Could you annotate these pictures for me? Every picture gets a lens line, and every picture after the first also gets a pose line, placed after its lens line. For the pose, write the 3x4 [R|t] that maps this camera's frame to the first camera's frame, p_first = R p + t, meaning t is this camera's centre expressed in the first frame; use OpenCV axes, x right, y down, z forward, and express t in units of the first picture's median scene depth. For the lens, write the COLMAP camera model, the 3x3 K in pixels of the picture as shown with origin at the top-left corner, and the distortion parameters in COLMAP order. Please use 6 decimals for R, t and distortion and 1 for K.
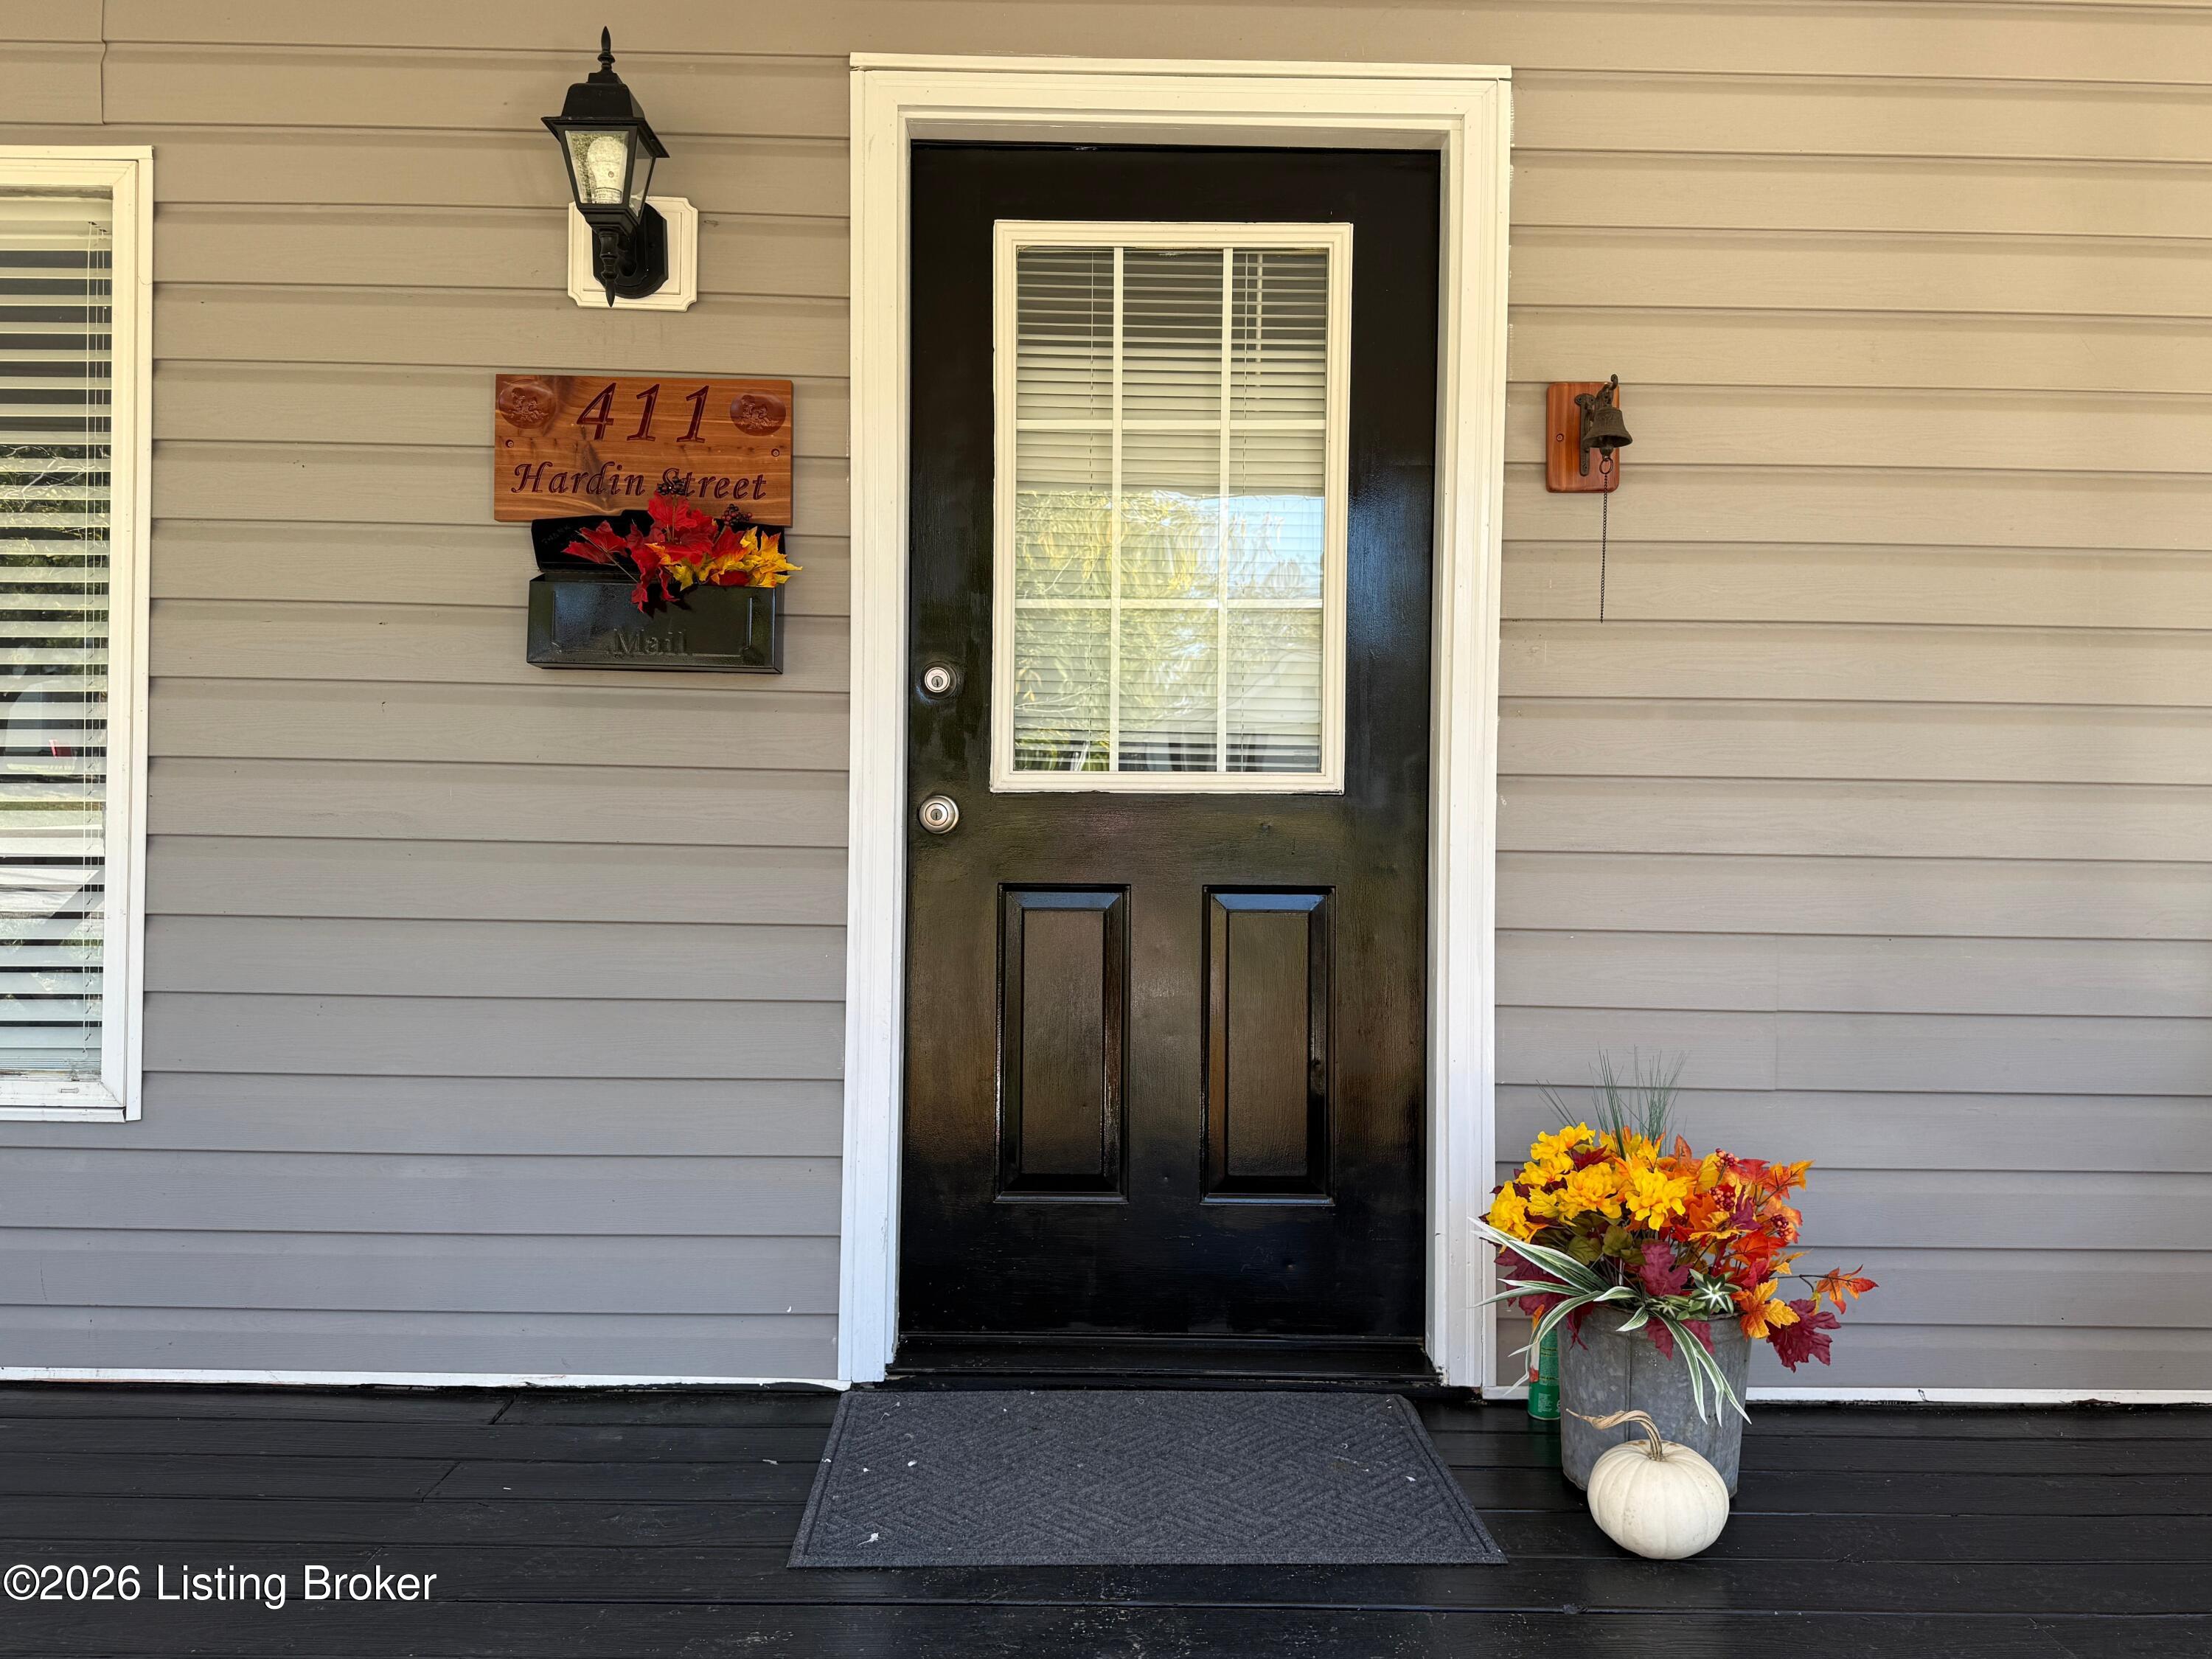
lens RADIAL K [[1695.8, 0, 1106.0], [0, 1695.8, 829.5], [0, 0, 1]] dist [0.135723, -0.242697]
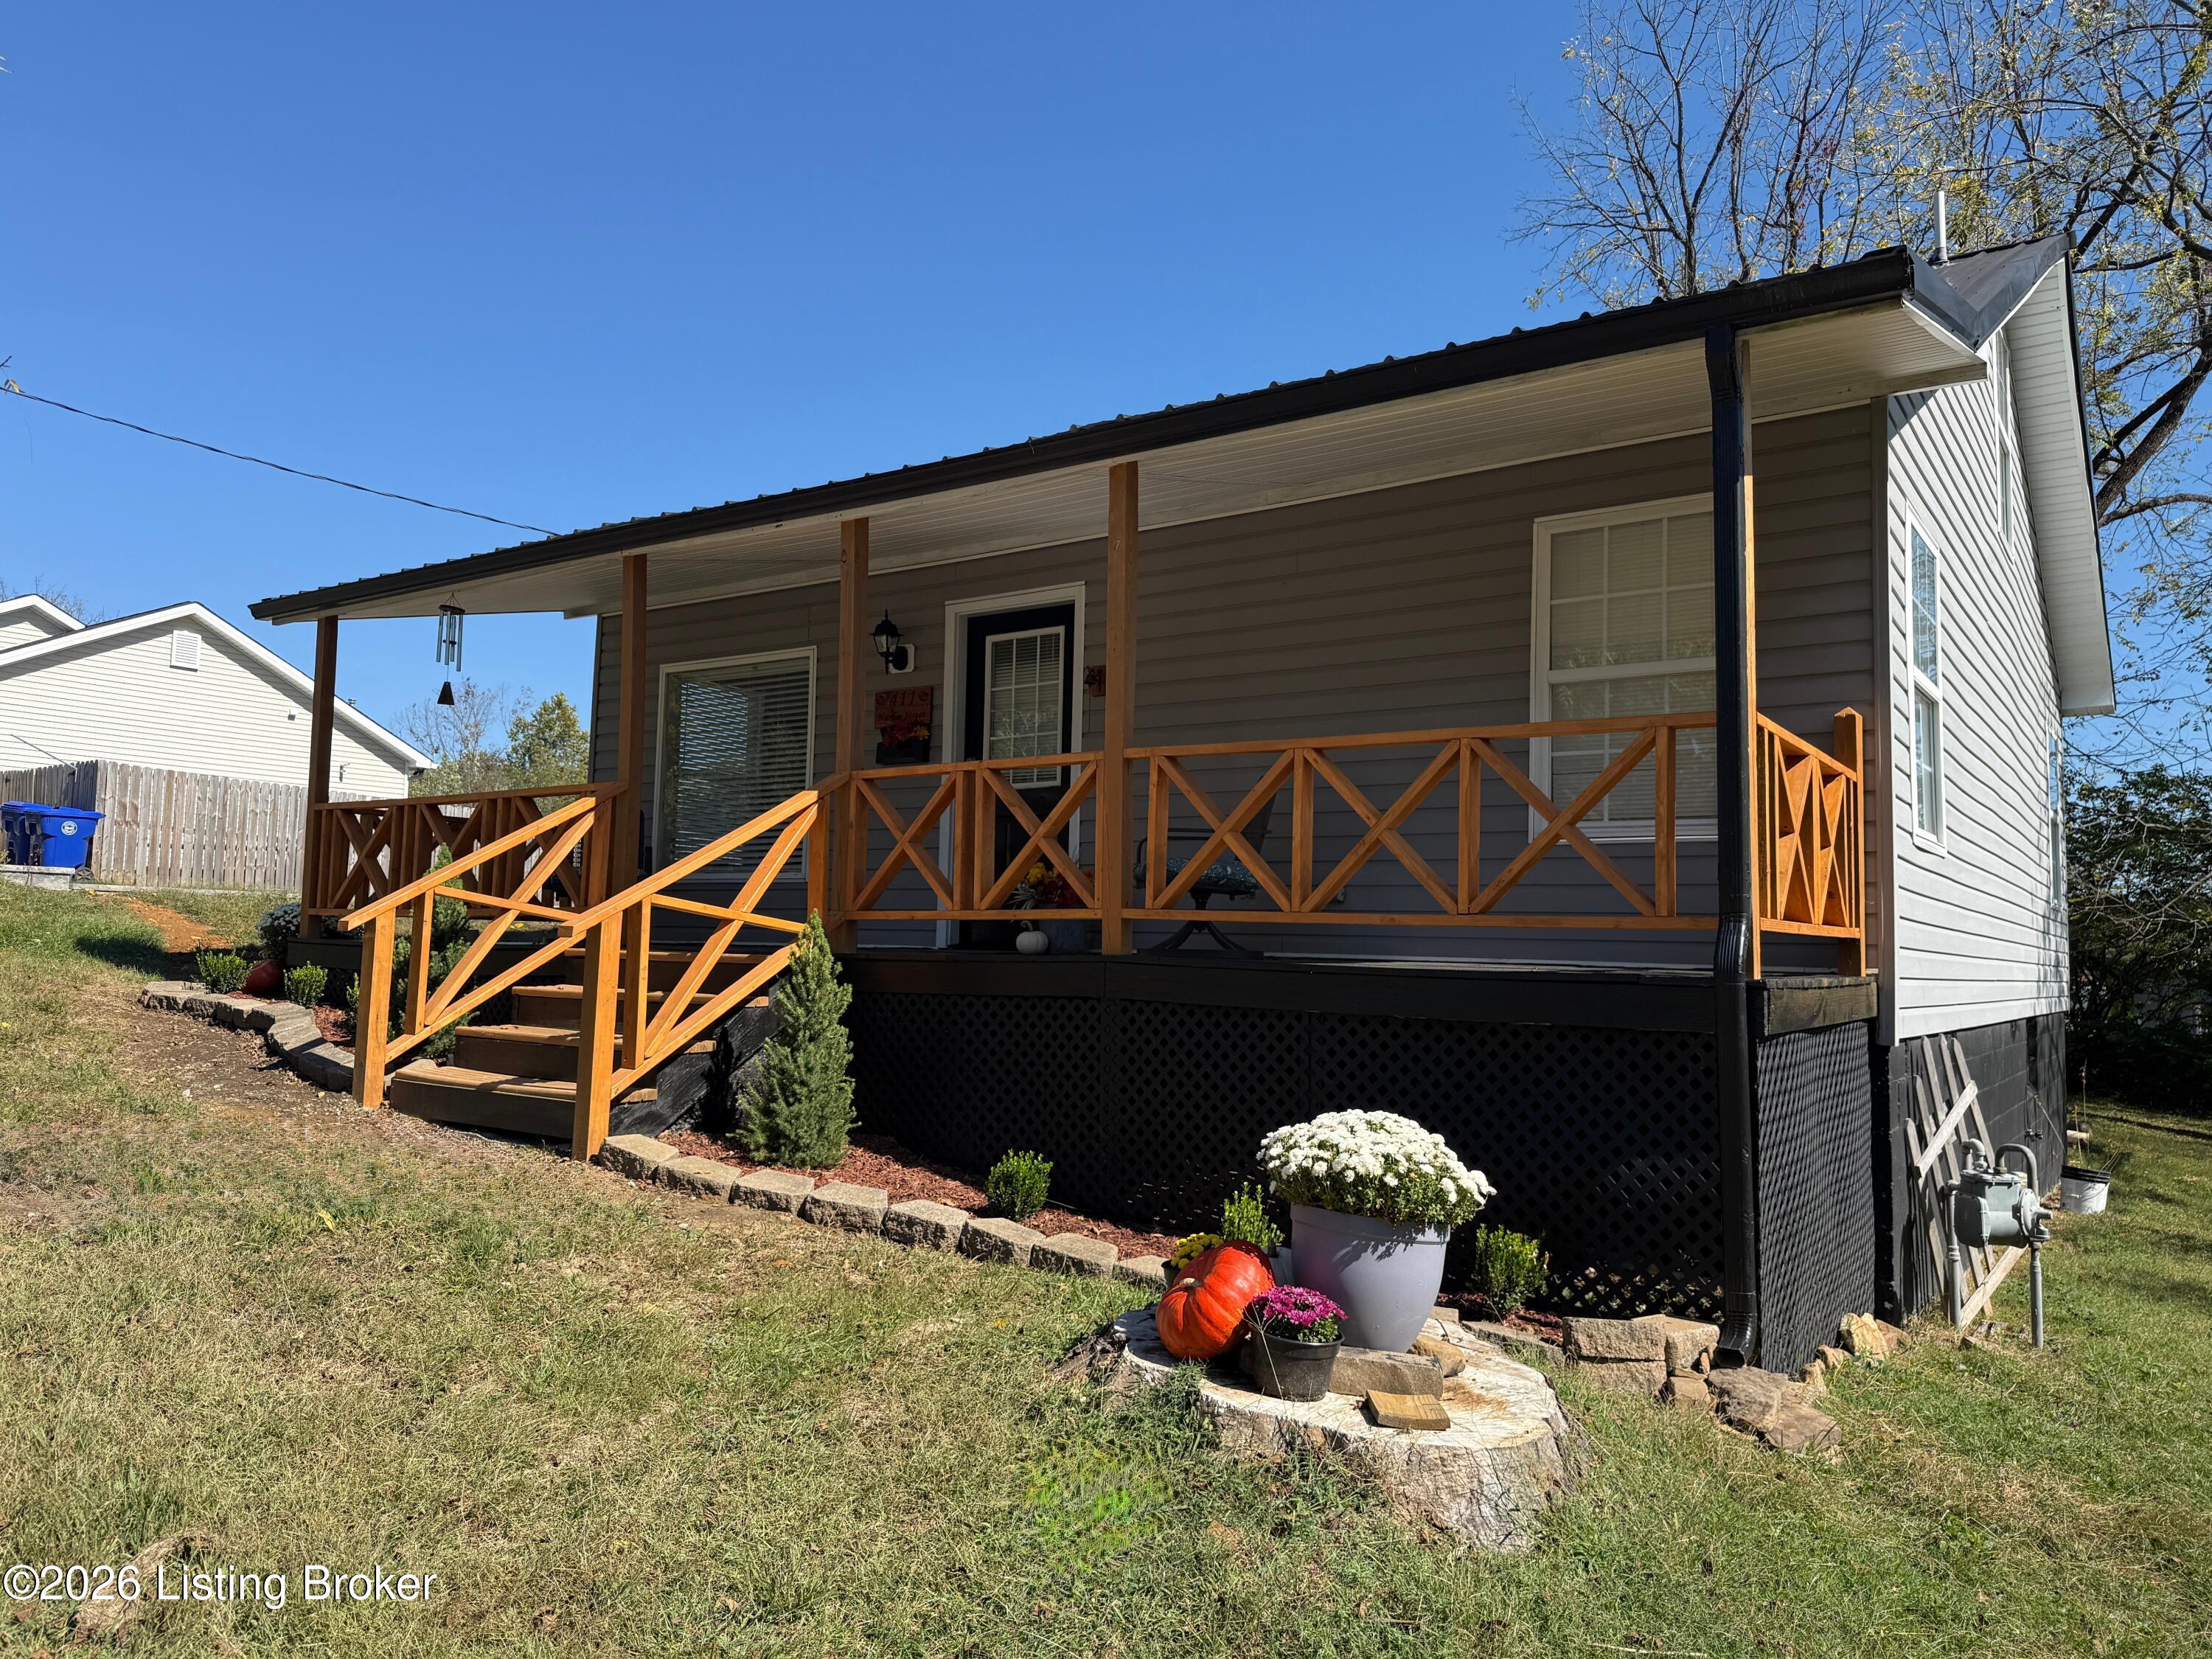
lens RADIAL K [[1541.7, 0, 1106.0], [0, 1541.7, 829.5], [0, 0, 1]] dist [0.016765, 0.000102]
pose [[0.808180, -0.044240, -0.587271, 2.141434], [-0.012213, 0.995701, -0.091815, 0.369270], [0.588808, 0.081376, 0.804166, -1.518632]]
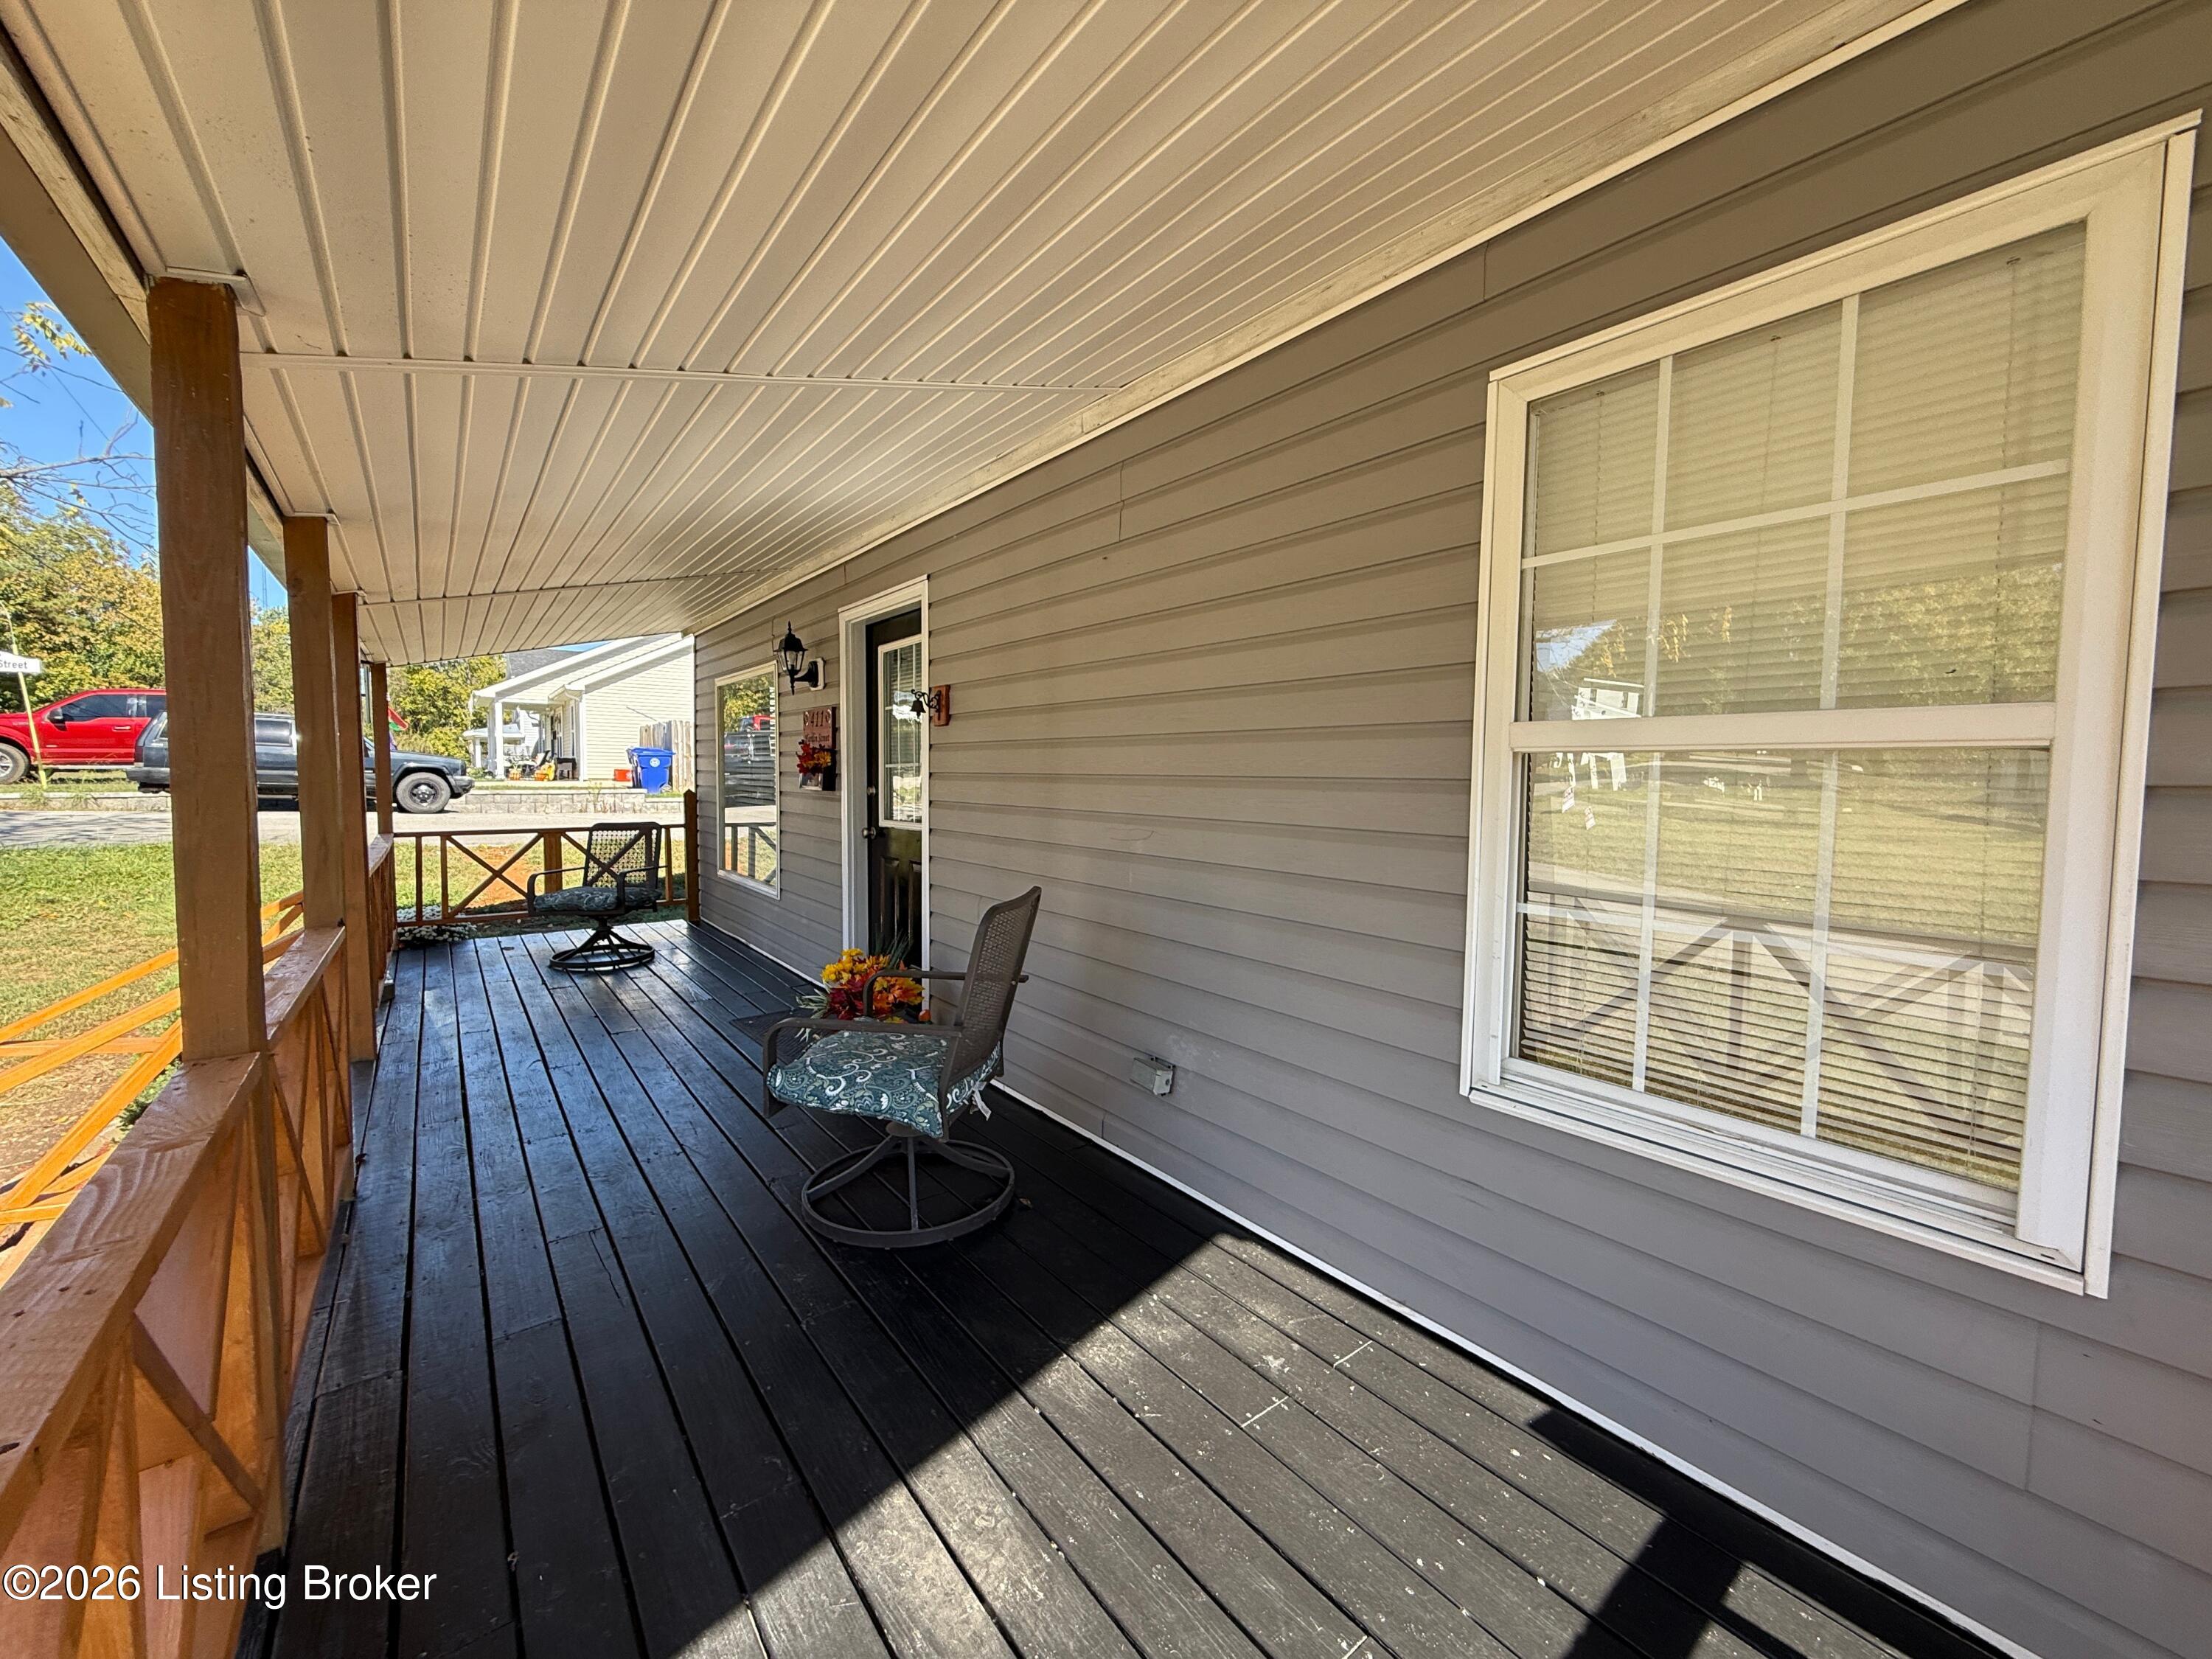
lens RADIAL K [[888.6, 0, 1112.0], [0, 888.6, 821.3], [0, 0, 1]] dist [0.002471, 0.000355]
pose [[0.599556, 0.032386, -0.799678, 1.576373], [0.013047, 0.998653, 0.050226, -0.114531], [0.800227, -0.040547, 0.598325, 0.369632]]
